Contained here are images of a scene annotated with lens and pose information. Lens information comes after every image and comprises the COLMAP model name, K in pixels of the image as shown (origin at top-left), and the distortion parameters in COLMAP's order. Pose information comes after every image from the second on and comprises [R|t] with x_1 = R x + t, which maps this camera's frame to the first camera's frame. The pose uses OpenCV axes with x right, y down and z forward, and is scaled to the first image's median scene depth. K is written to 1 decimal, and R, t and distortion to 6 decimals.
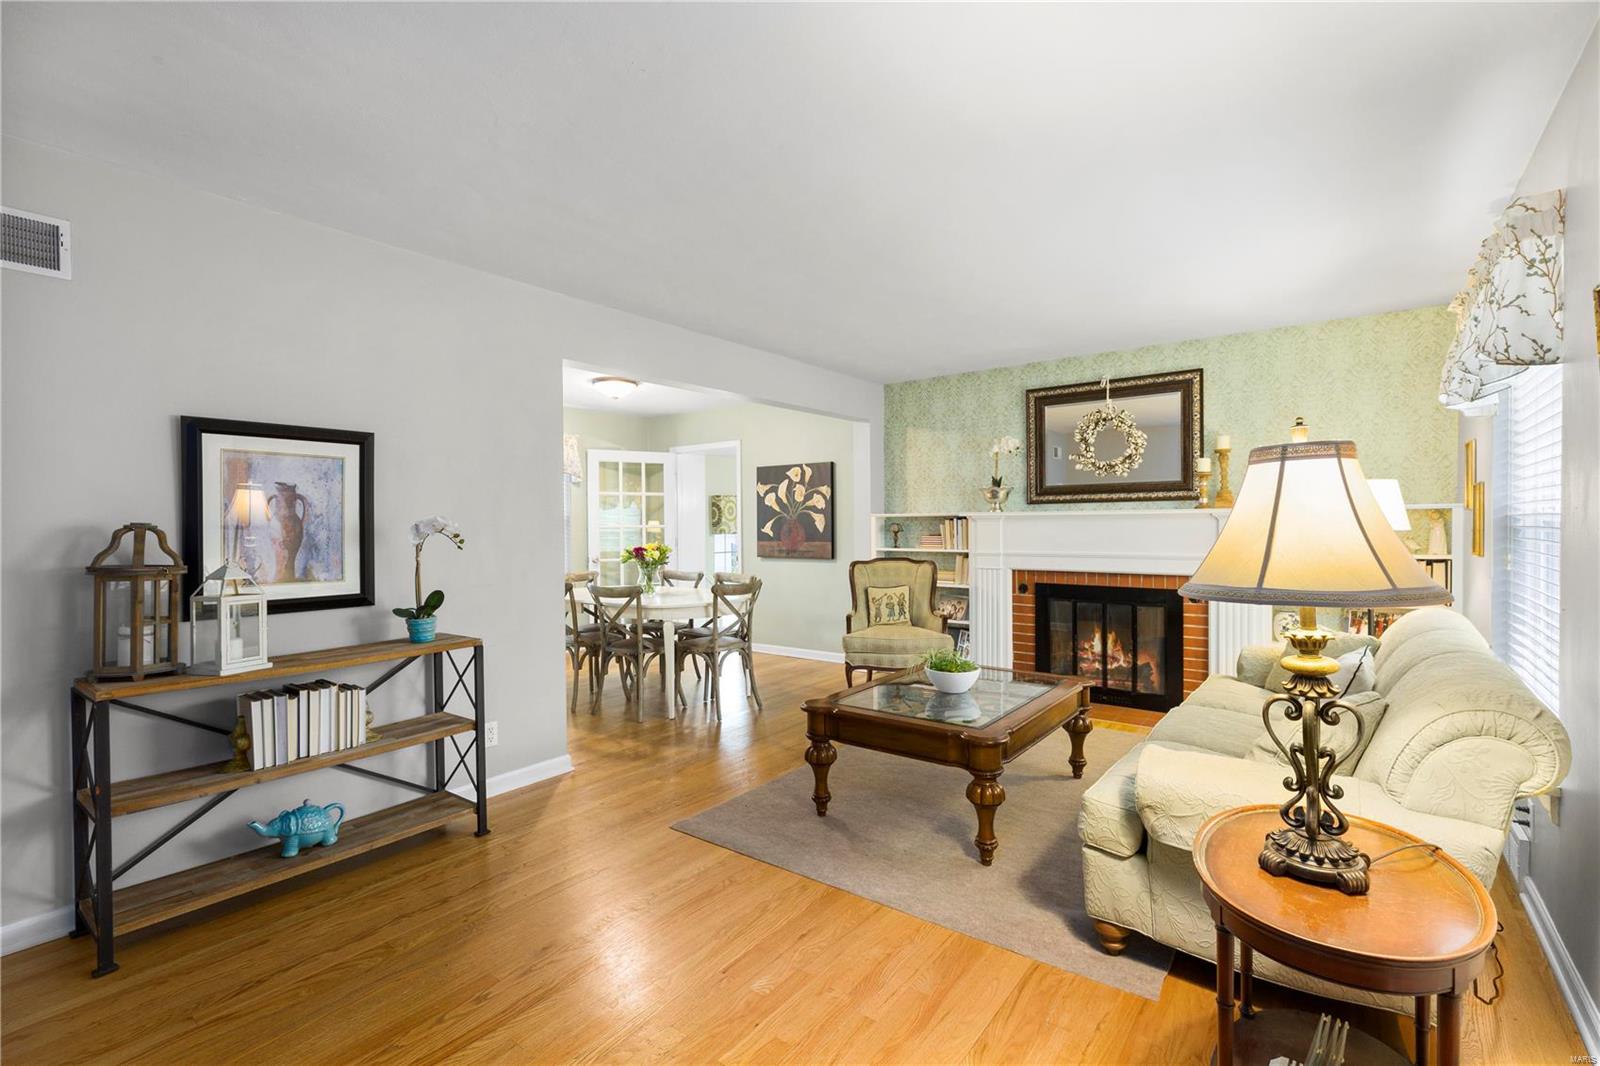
lens RADIAL K [[719.6, 0, 800.0], [0, 719.6, 533.0], [0, 0, 1]] dist [0.000324, -0.000823]
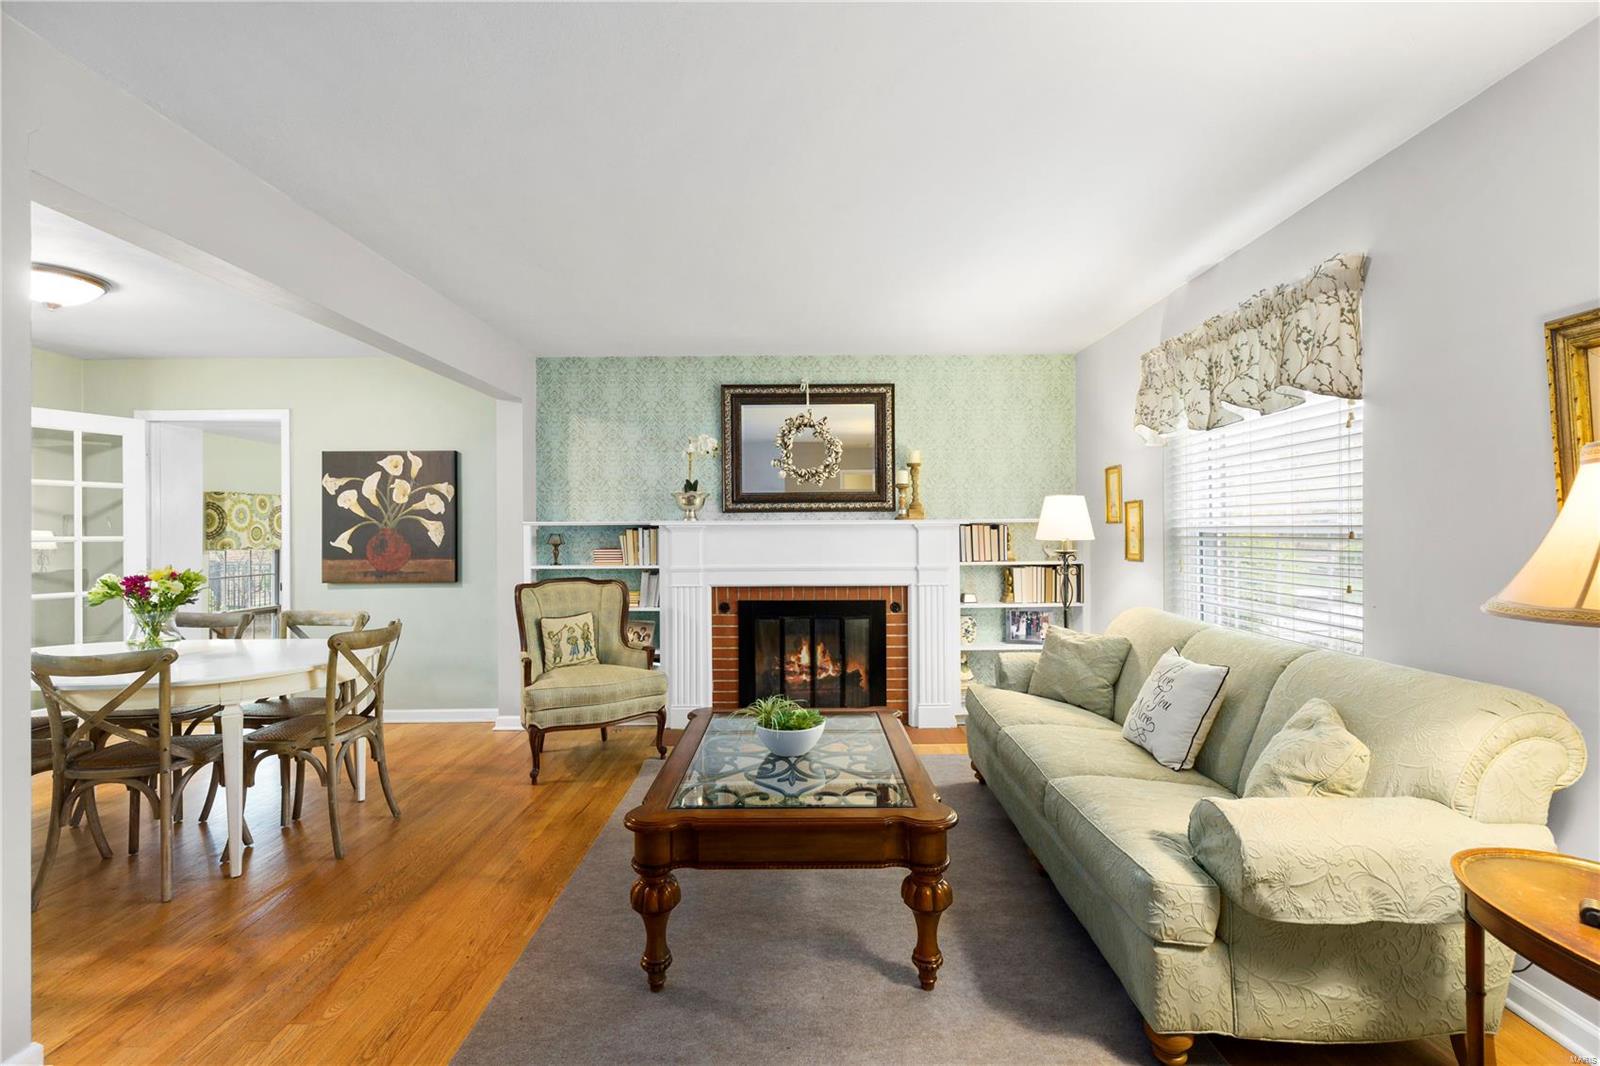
lens RADIAL K [[722.3, 0, 805.5], [0, 722.3, 526.5], [0, 0, 1]] dist [0.003409, -0.000600]
pose [[0.792757, 0.007567, 0.609491, -0.150989], [0.007623, 0.999722, -0.022326, -0.002006], [-0.609490, 0.022345, 0.792479, 0.232511]]
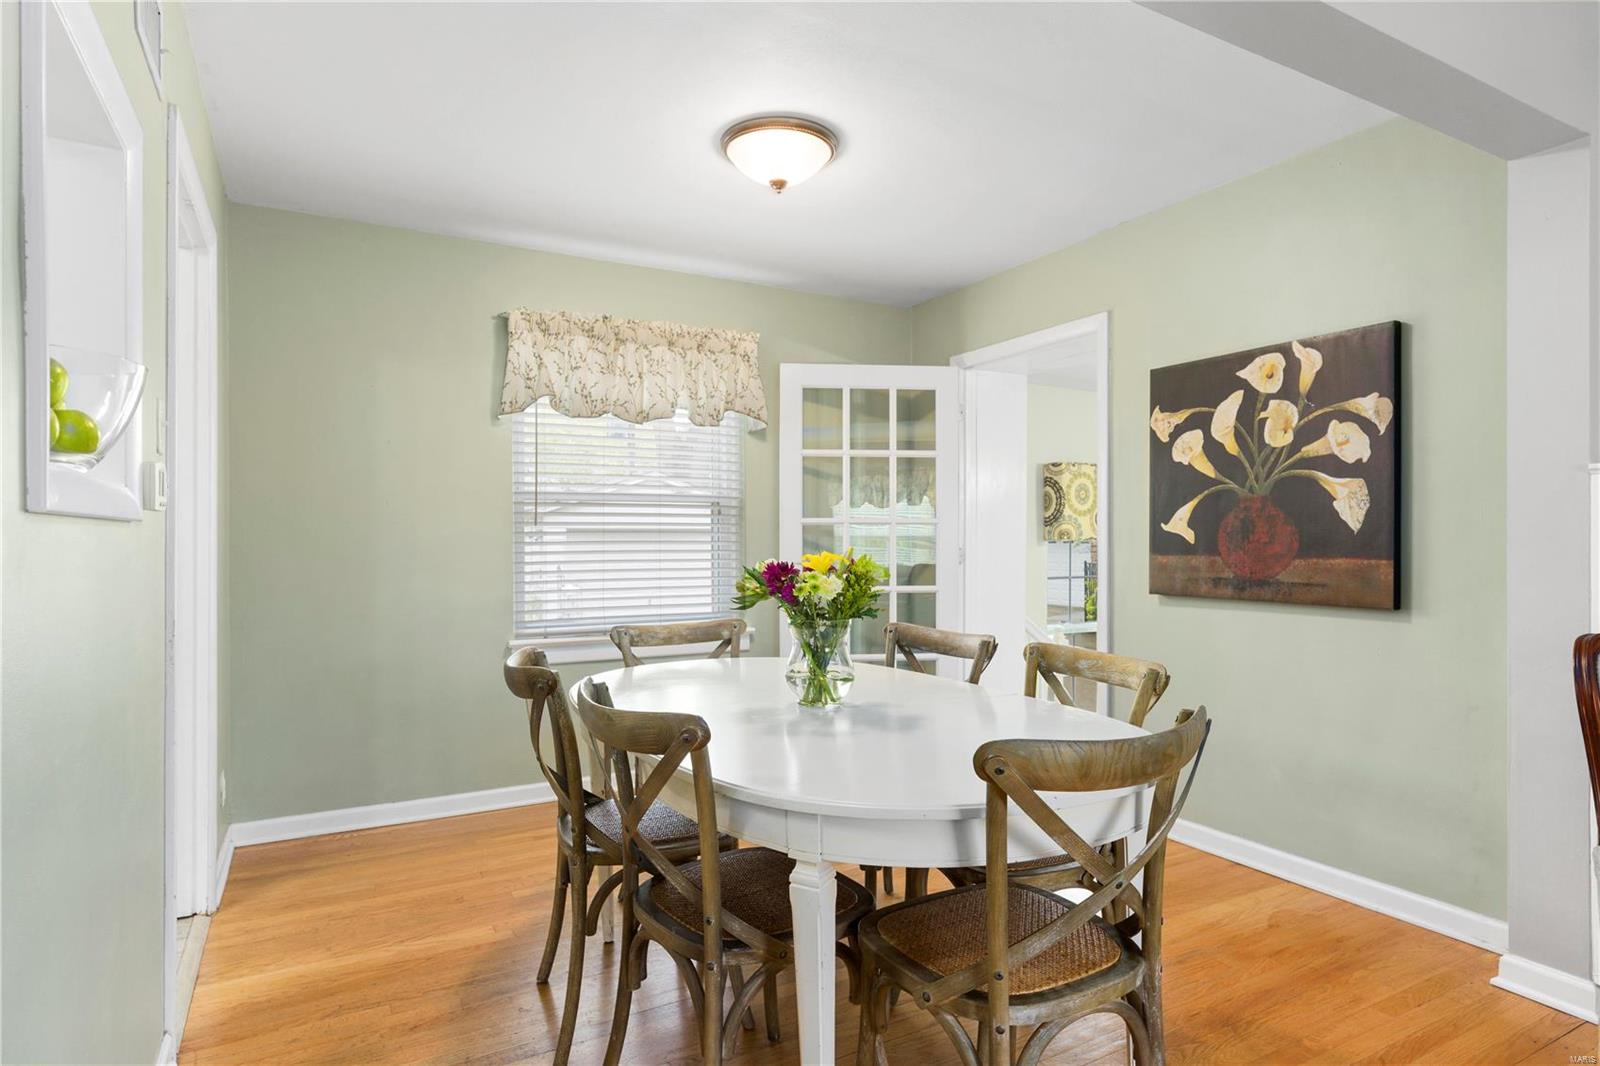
lens RADIAL K [[877.2, 0, 799.0], [0, 877.2, 538.1], [0, 0, 1]] dist [0.012867, -0.000421]
pose [[0.916405, 0.007295, -0.400186, -0.056402], [-0.011828, 0.999891, -0.008859, 0.011558], [0.400078, 0.012852, 0.916391, 0.624074]]
